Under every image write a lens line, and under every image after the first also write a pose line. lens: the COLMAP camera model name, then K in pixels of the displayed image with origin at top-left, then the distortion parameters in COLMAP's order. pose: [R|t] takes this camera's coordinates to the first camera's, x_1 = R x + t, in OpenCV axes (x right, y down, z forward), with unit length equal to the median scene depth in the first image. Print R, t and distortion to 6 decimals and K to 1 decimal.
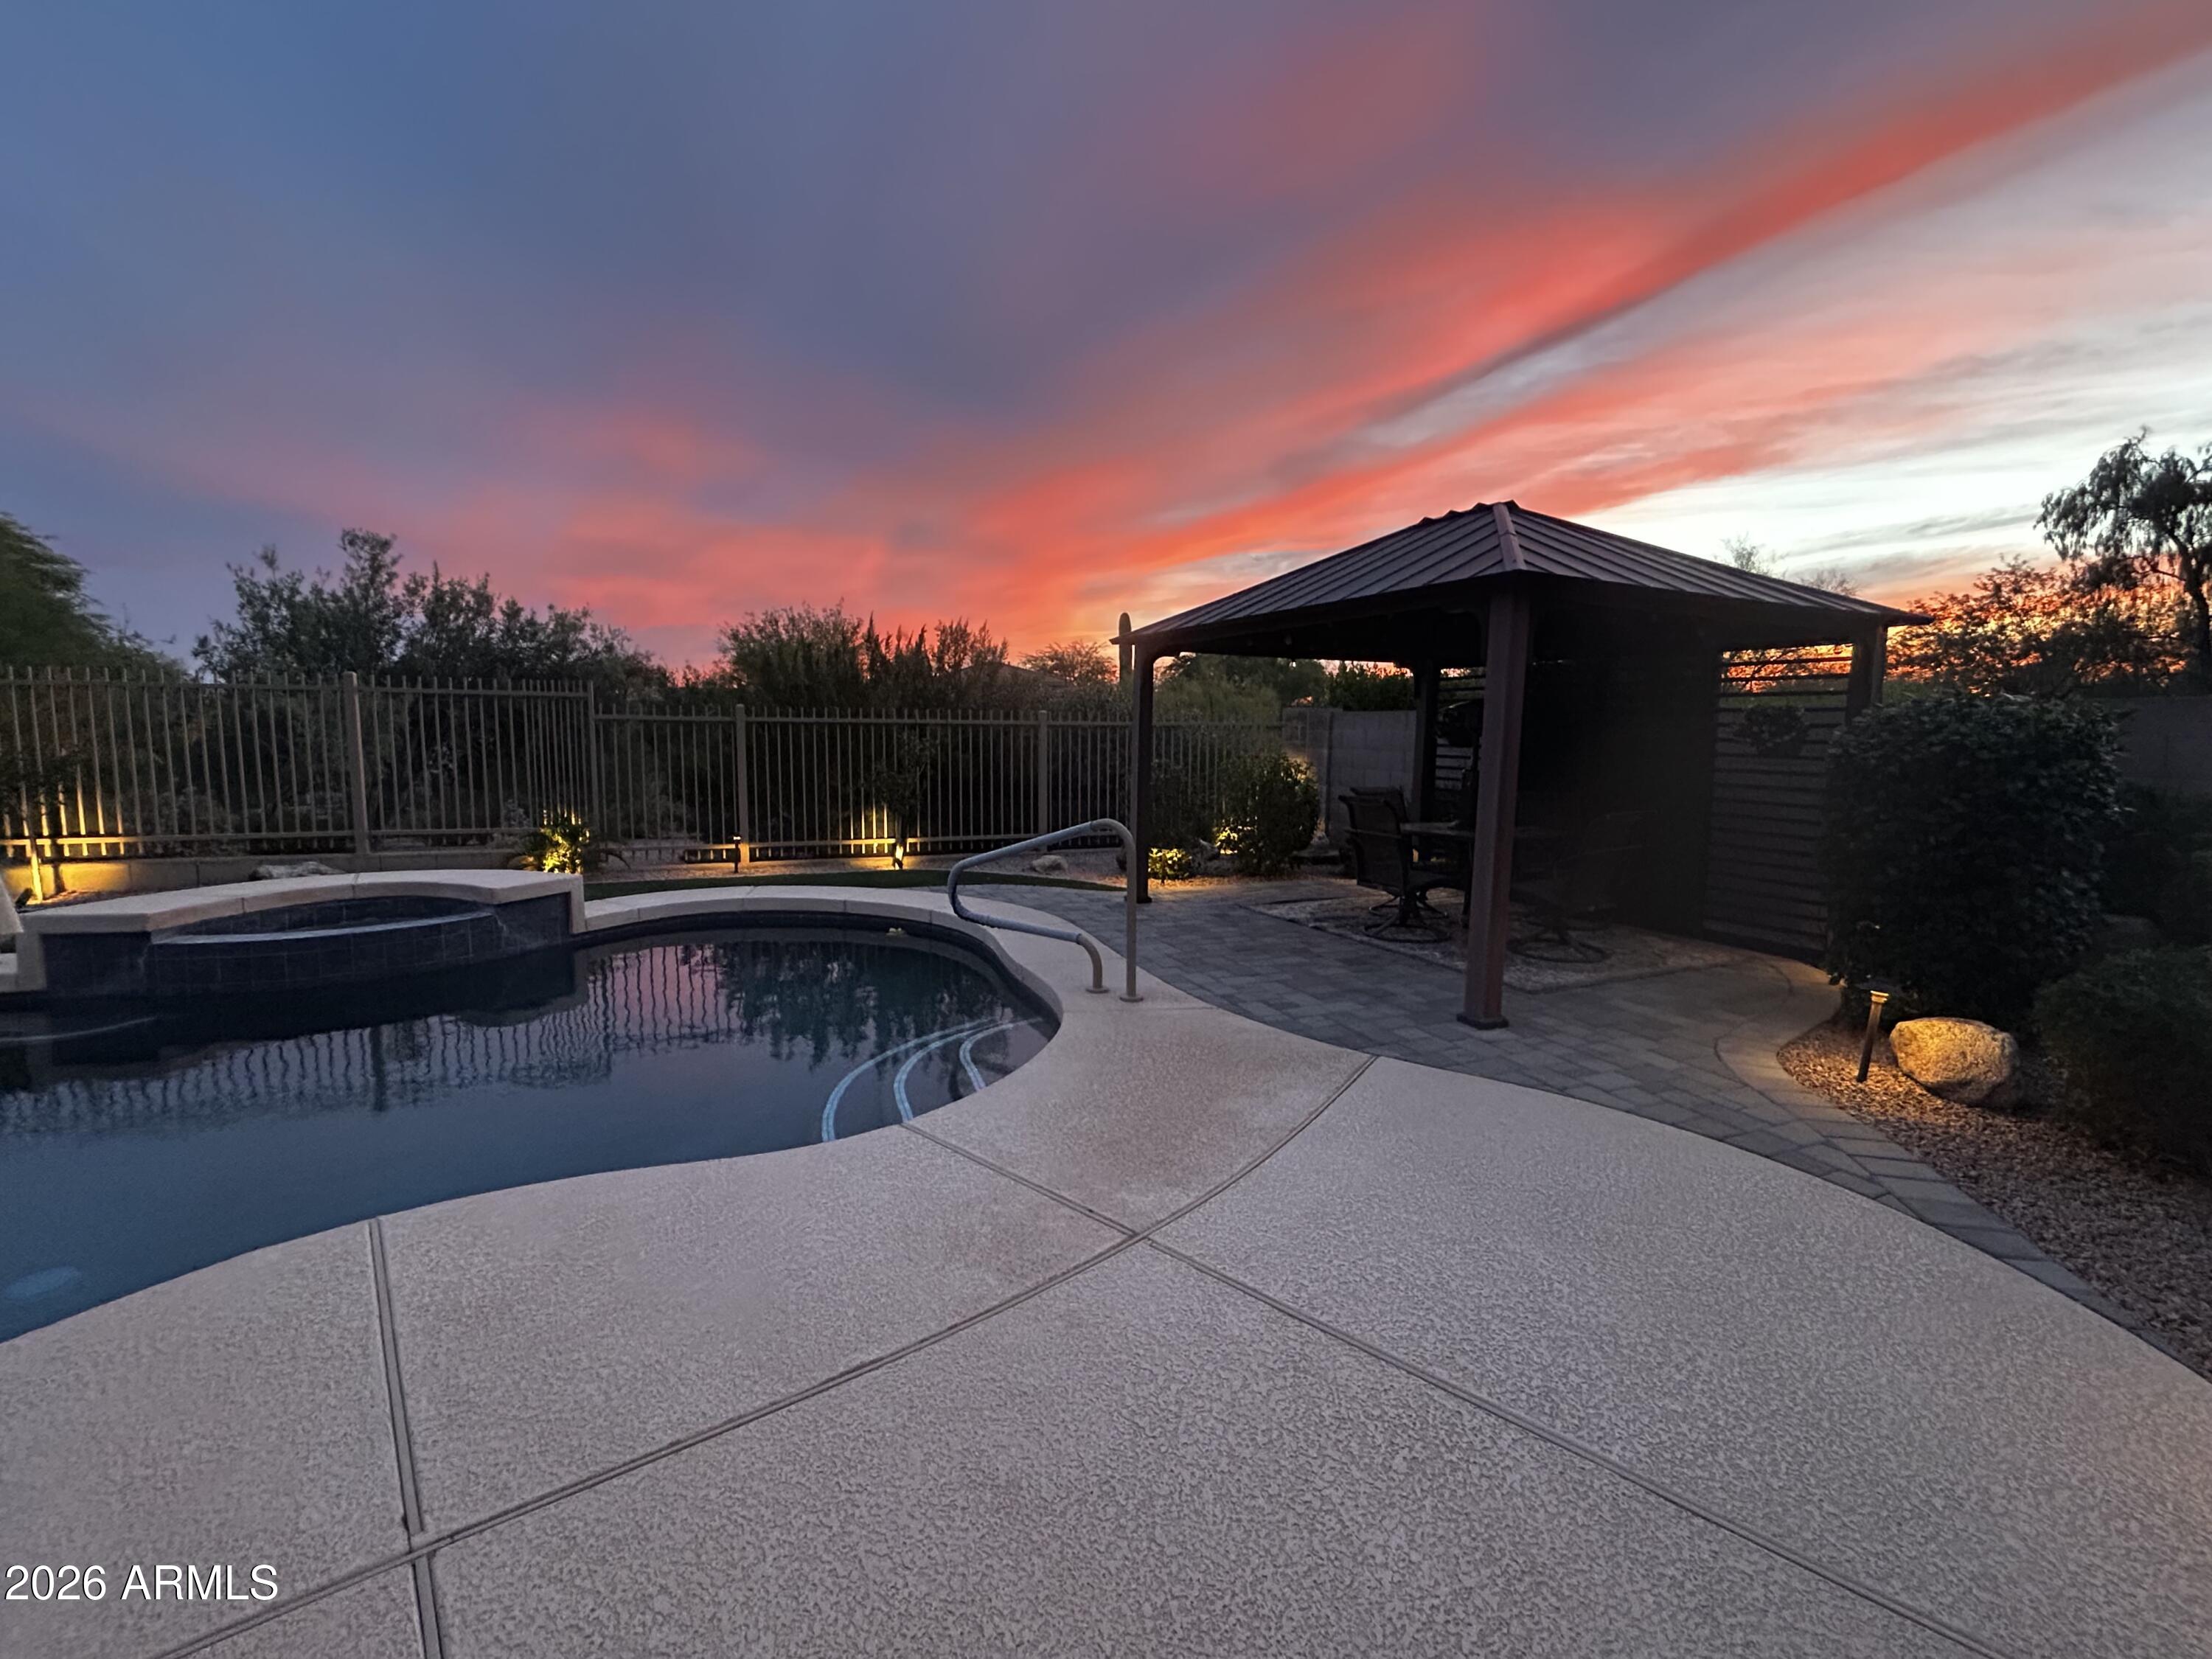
lens RADIAL K [[959.1, 0, 1105.1], [0, 959.1, 831.1], [0, 0, 1]] dist [-0.004497, 0.001831]
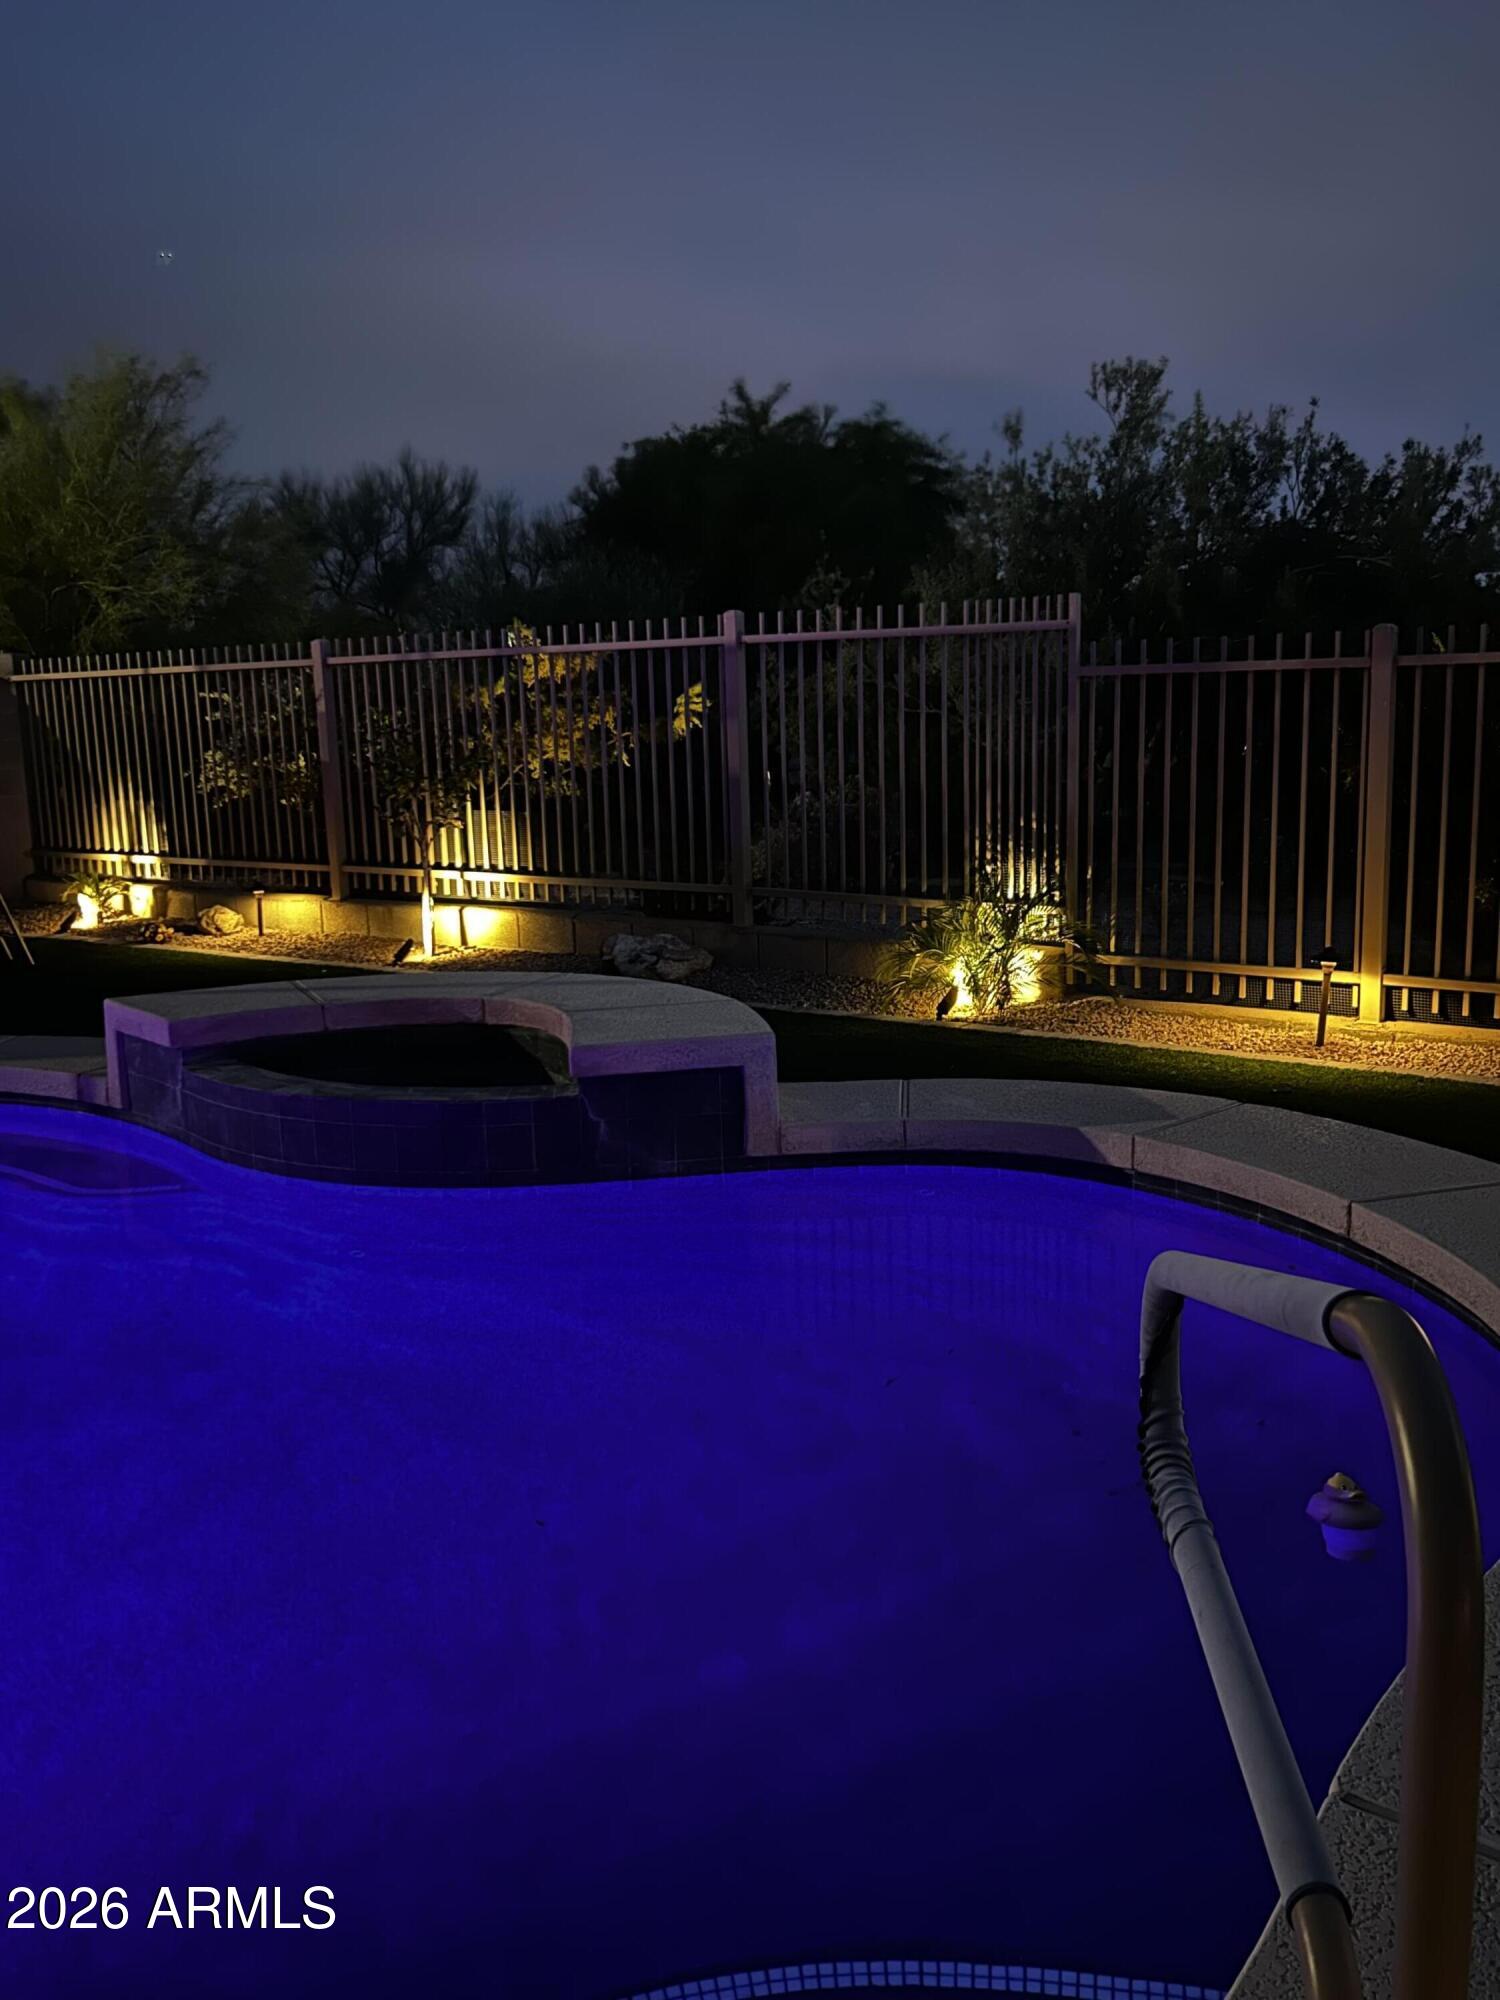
lens RADIAL K [[1694.8, 0, 737.5], [0, 1694.8, 992.7], [0, 0, 1]] dist [0.055618, -0.080646]
pose [[0.523792, 0.123256, -0.842882, 0.087444], [-0.054289, 0.992295, 0.111368, -0.043122], [0.850114, -0.012575, 0.526448, 0.378645]]
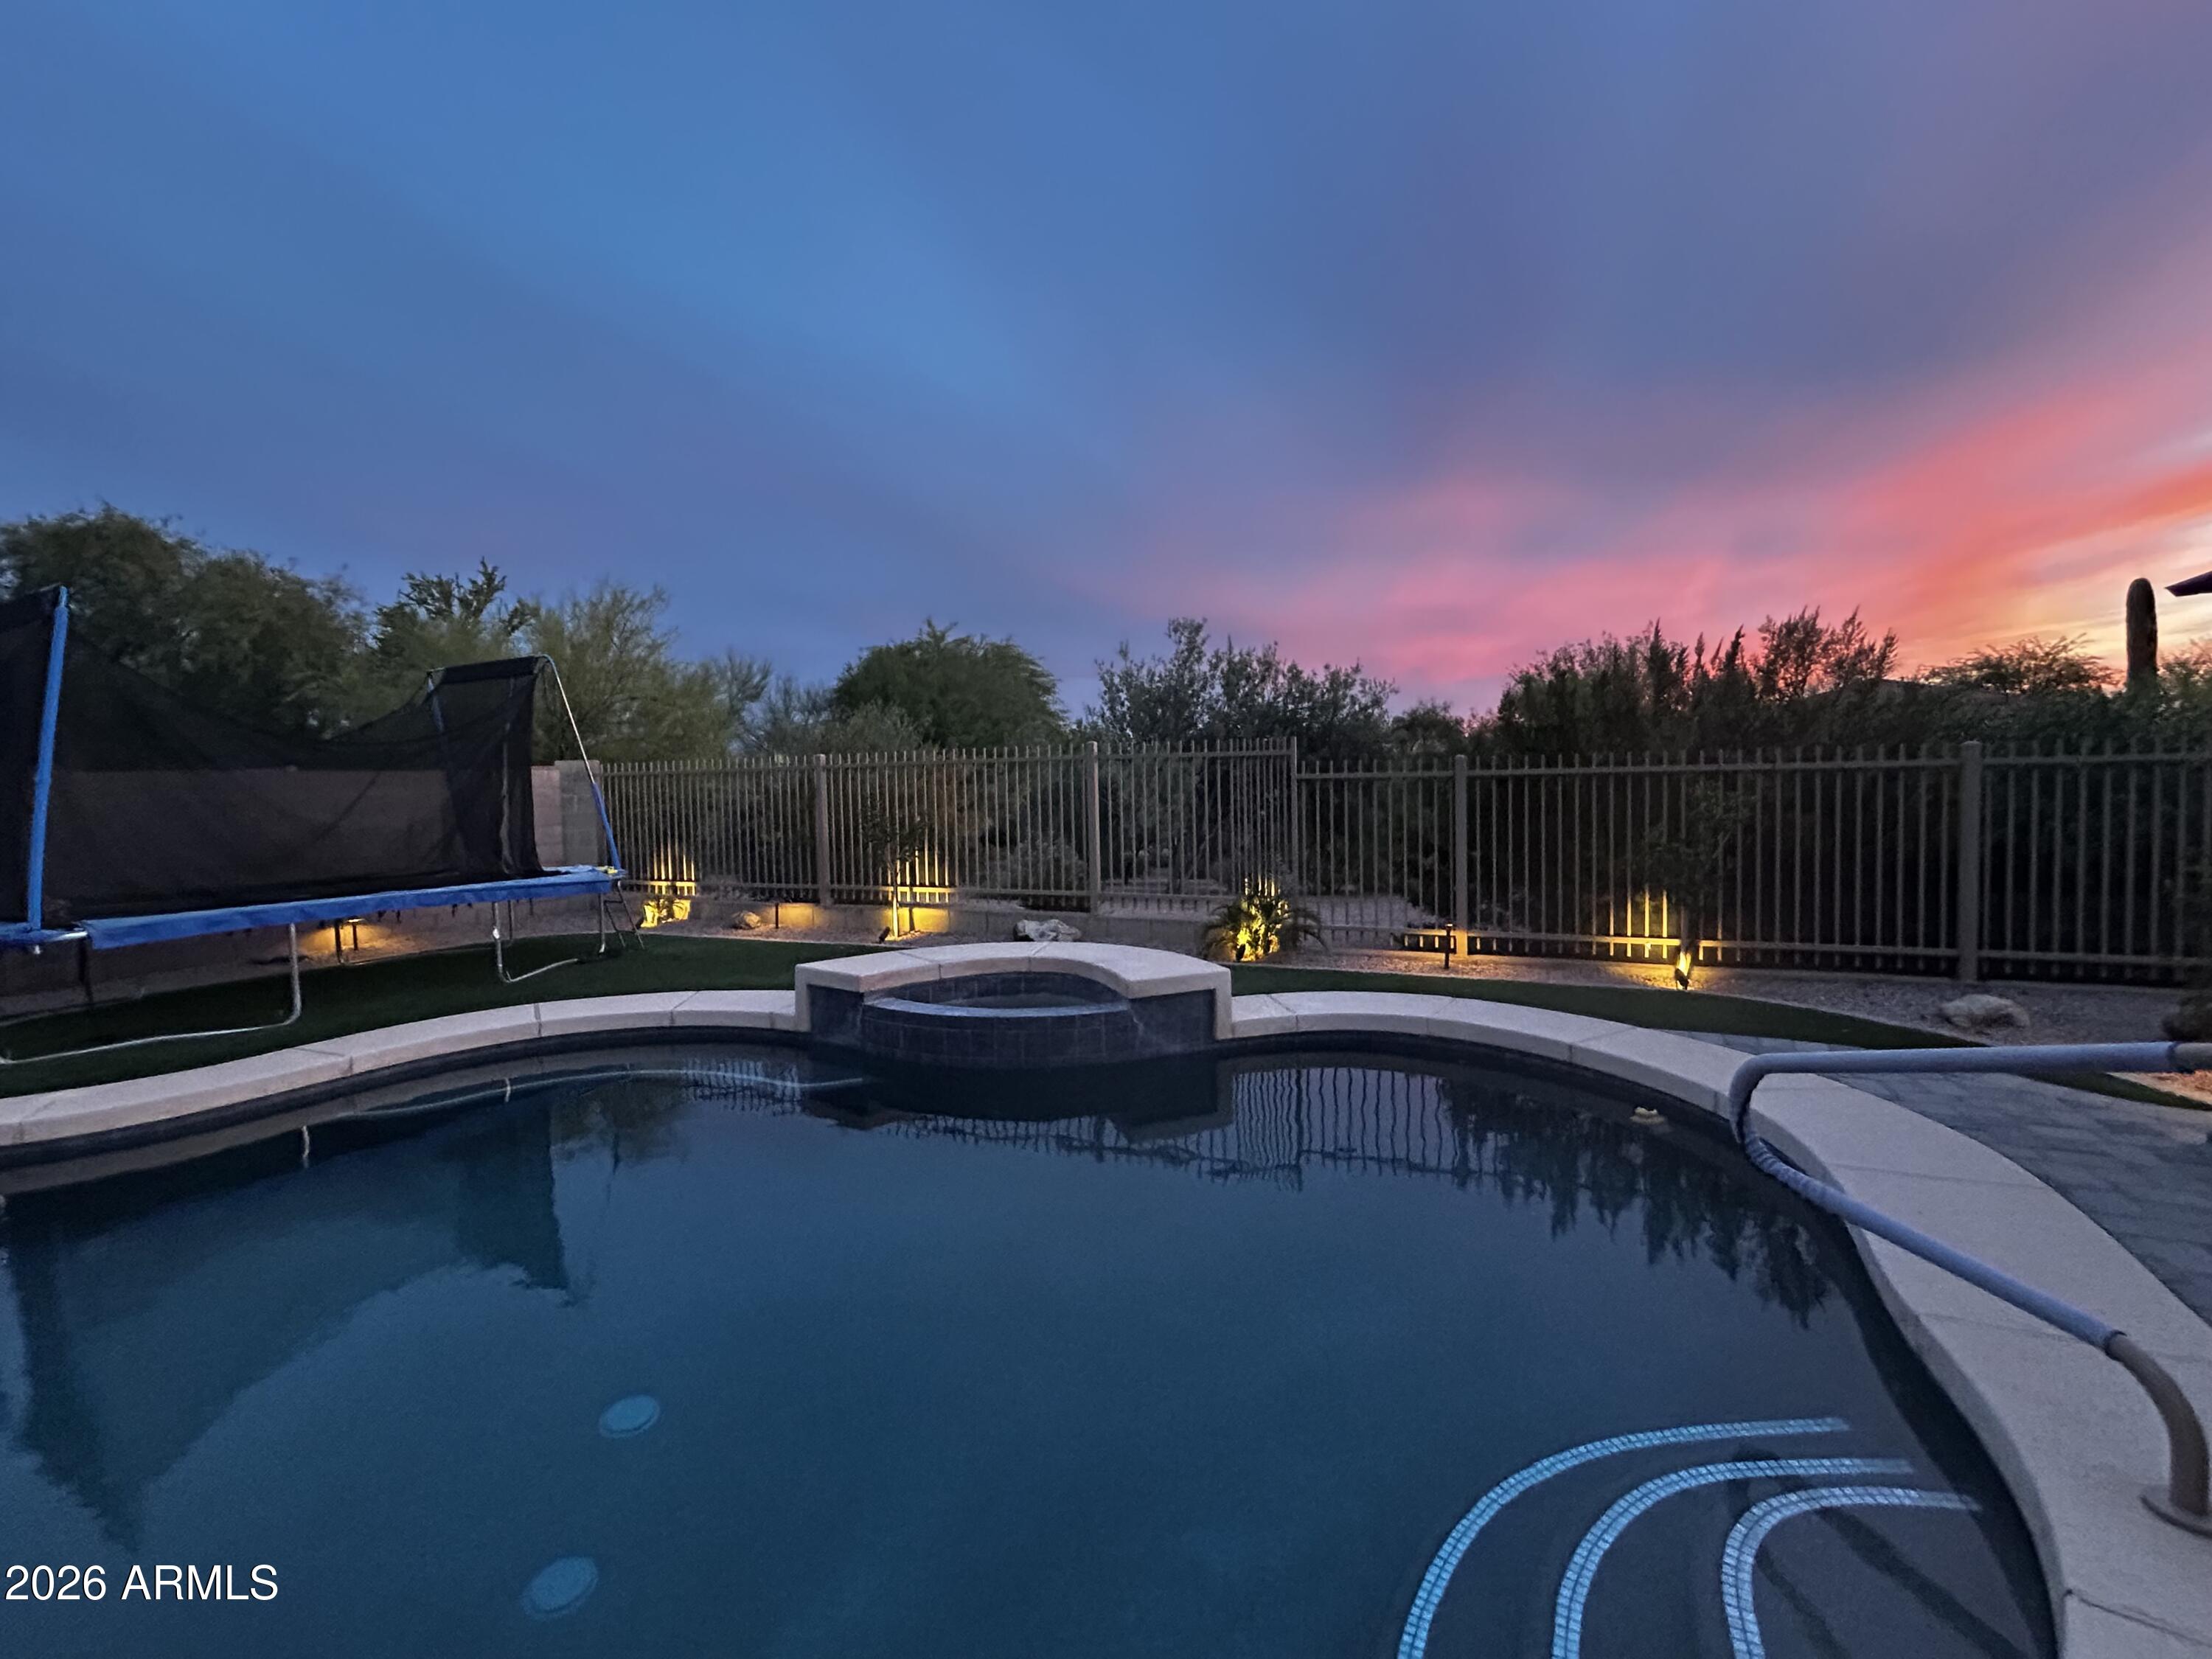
lens RADIAL K [[959.1, 0, 1106.6], [0, 959.1, 830.3], [0, 0, 1]] dist [-0.004497, 0.001831]
pose [[0.702333, 0.010087, -0.711777, -0.020766], [-0.045886, 0.998462, -0.031128, -0.029950], [0.710368, 0.054523, 0.701716, 0.226925]]
